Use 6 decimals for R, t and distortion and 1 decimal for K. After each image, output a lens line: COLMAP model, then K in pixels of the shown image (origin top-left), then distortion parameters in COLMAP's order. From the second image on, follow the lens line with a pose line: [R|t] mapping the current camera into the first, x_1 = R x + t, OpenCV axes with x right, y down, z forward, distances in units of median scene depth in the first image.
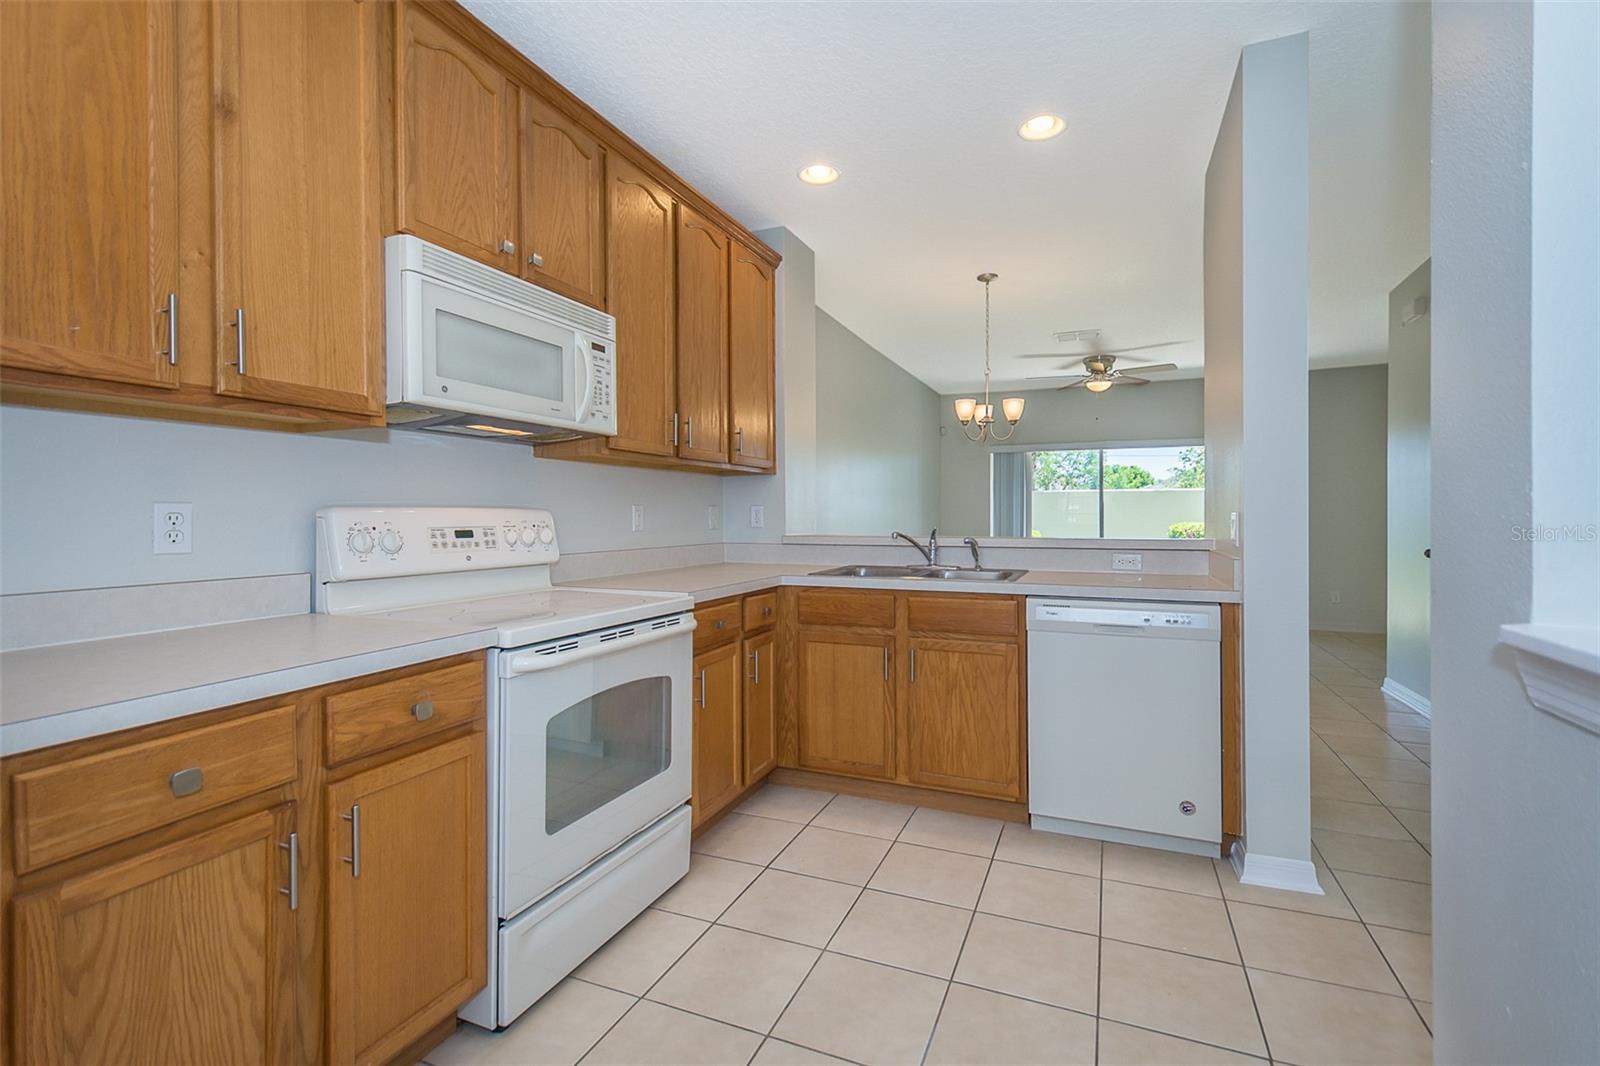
lens RADIAL K [[720.5, 0, 835.7], [0, 720.5, 511.9], [0, 0, 1]] dist [0.008586, -0.001155]
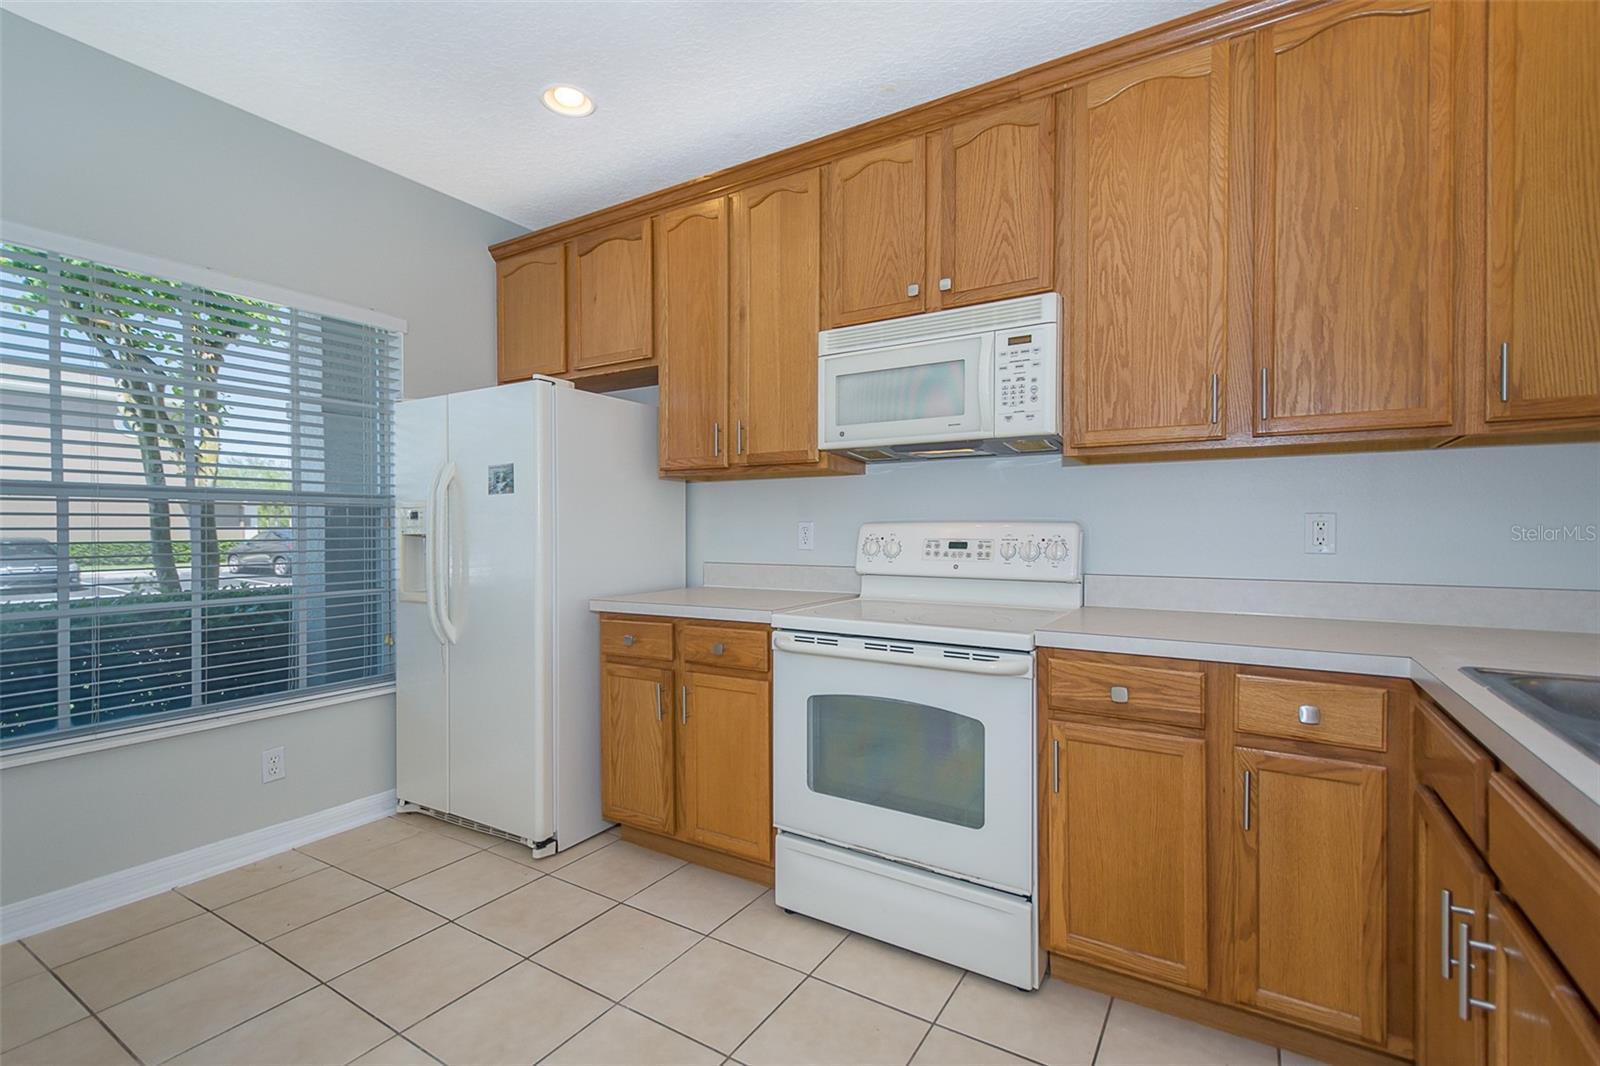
lens RADIAL K [[713.7, 0, 800.0], [0, 713.7, 533.0], [0, 0, 1]] dist [0.010010, -0.000319]
pose [[-0.178212, 0.006664, -0.983970, 0.645075], [0.004589, 0.999972, 0.005941, 0.003680], [0.983981, -0.003457, -0.178238, 0.976063]]
